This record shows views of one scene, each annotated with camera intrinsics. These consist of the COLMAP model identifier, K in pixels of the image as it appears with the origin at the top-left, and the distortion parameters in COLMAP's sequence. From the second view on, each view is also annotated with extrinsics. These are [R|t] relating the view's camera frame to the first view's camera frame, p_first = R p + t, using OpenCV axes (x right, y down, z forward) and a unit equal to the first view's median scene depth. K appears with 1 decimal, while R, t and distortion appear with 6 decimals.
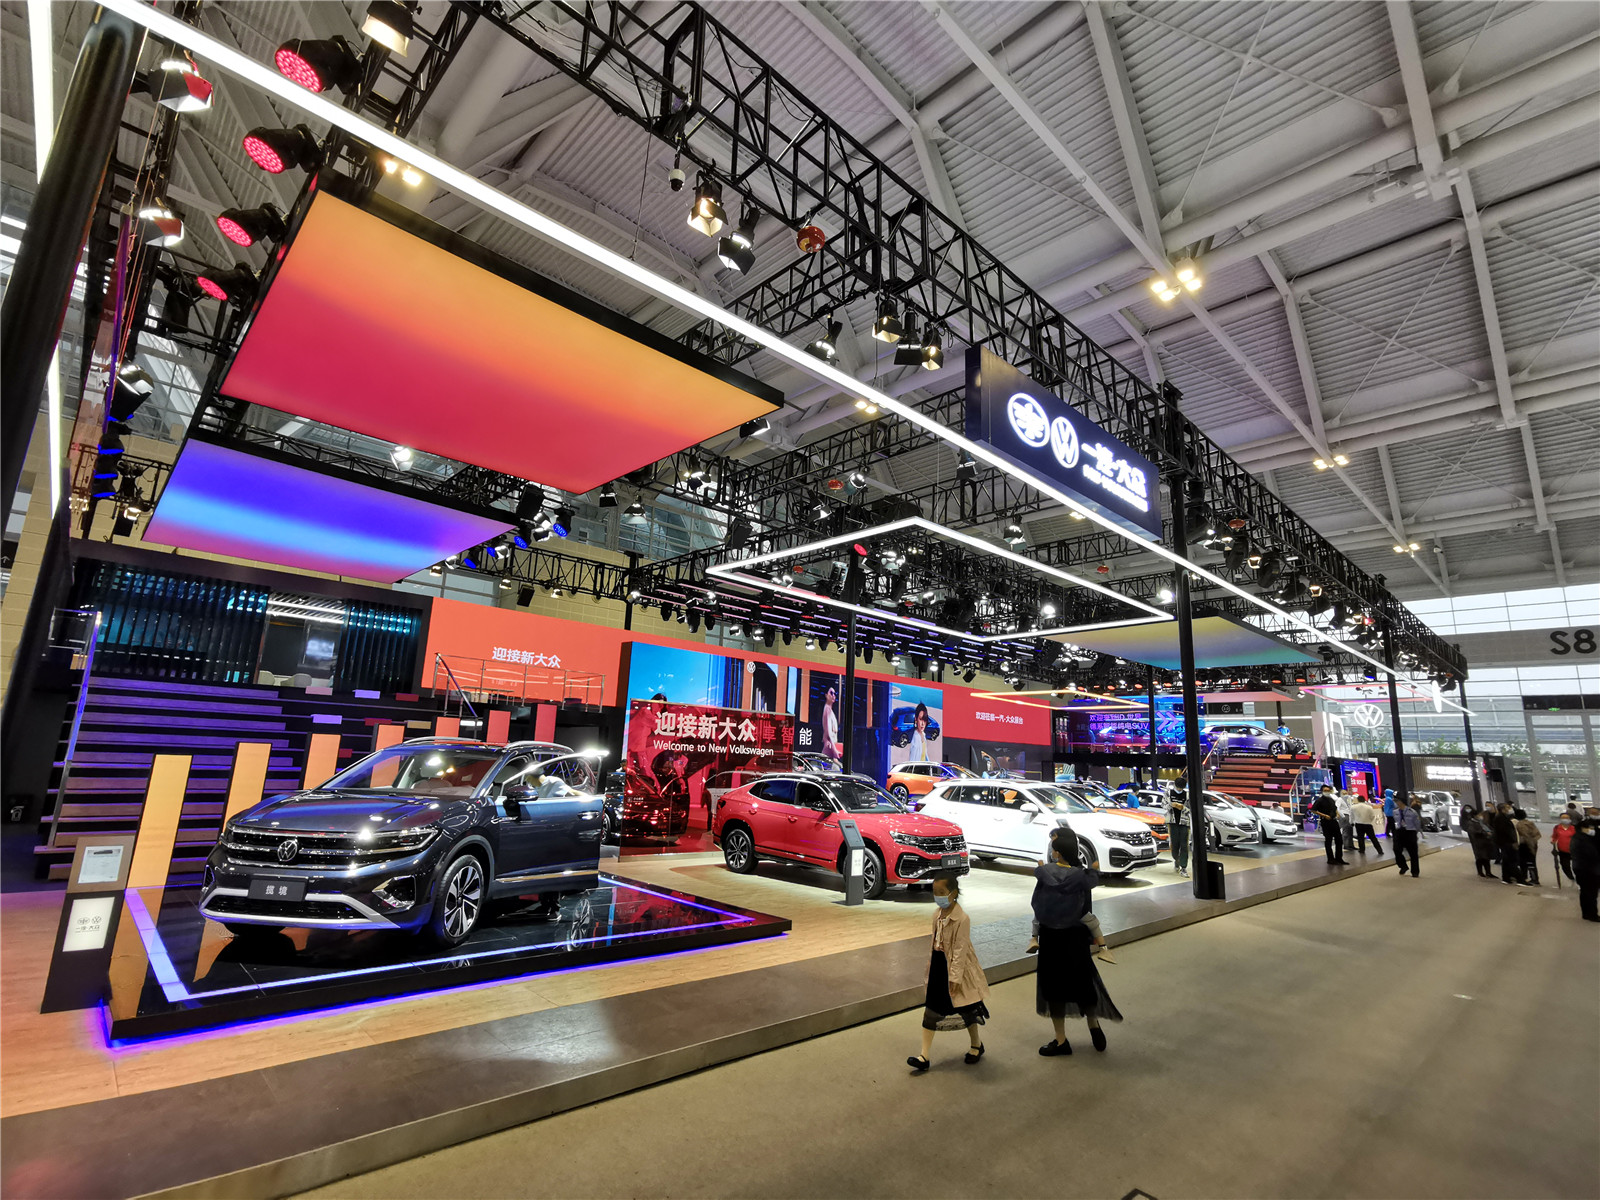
lens RADIAL K [[765.5, 0, 791.2], [0, 765.5, 598.9], [0, 0, 1]] dist [-0.008778, 0.004661]
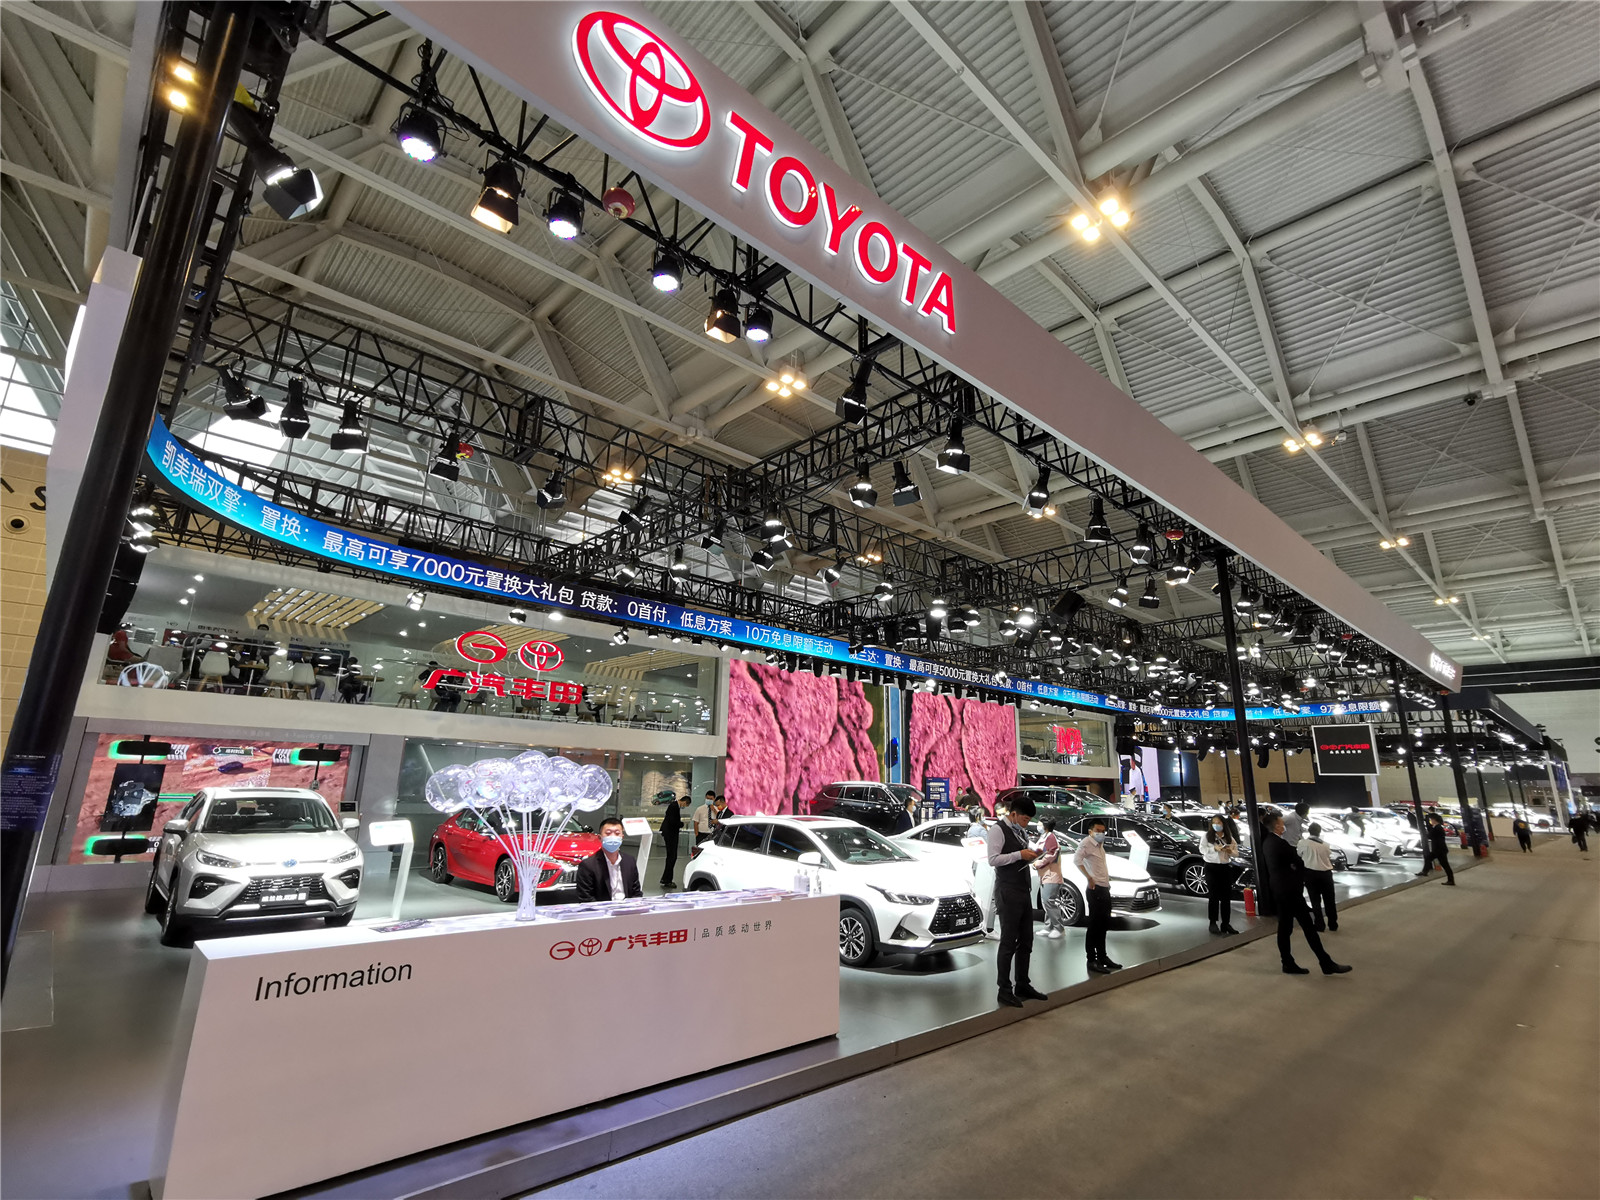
lens RADIAL K [[765.5, 0, 794.7], [0, 765.5, 597.8], [0, 0, 1]] dist [-0.008778, 0.004661]
pose [[0.999751, -0.021792, 0.004708, 0.115246], [0.021951, 0.999073, -0.037044, 0.027757], [-0.003896, 0.037138, 0.999303, 0.125127]]
